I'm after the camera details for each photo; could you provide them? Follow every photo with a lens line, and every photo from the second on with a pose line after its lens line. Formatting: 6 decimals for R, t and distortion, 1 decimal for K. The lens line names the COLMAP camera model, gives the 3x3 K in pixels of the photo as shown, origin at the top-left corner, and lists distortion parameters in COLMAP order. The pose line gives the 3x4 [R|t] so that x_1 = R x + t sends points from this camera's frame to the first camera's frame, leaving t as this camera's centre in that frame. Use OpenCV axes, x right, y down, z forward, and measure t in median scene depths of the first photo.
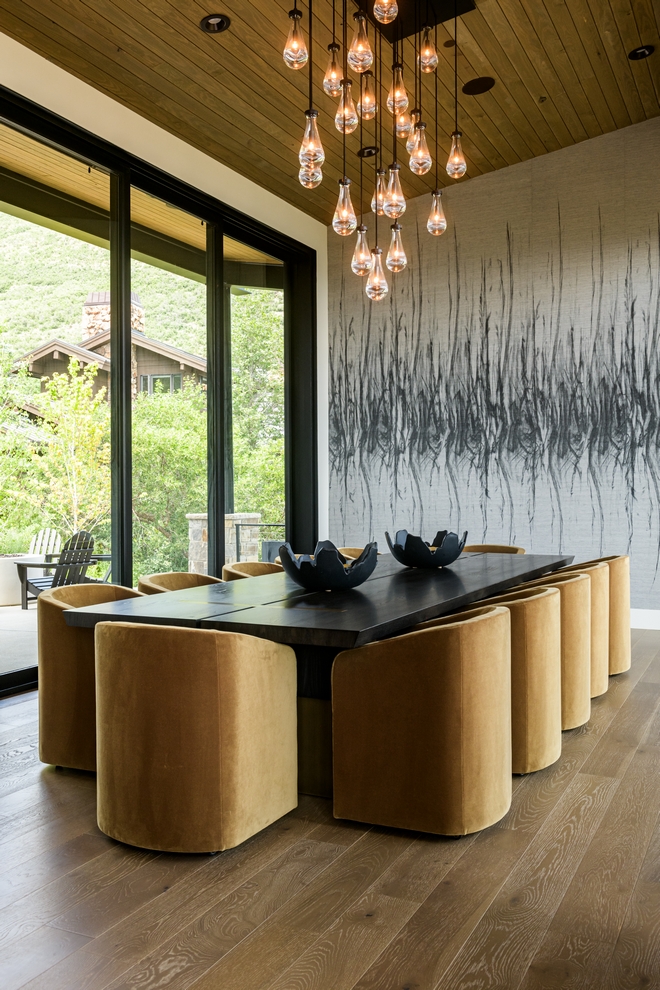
lens RADIAL K [[875.6, 0, 331.3], [0, 875.6, 493.1], [0, 0, 1]] dist [-0.006028, 0.011025]
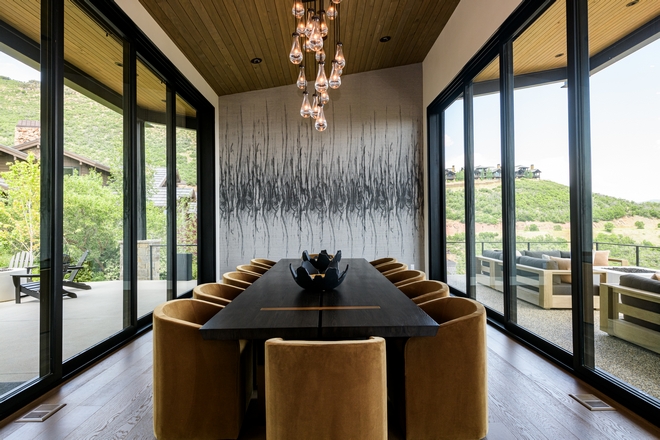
lens RADIAL K [[356.2, 0, 327.8], [0, 356.2, 221.1], [0, 0, 1]] dist [0.006442, 0.001078]
pose [[0.895818, -0.002068, 0.444416, -0.151115], [0.007488, 0.999917, -0.010441, -0.009993], [-0.444358, 0.012681, 0.895760, 0.170499]]
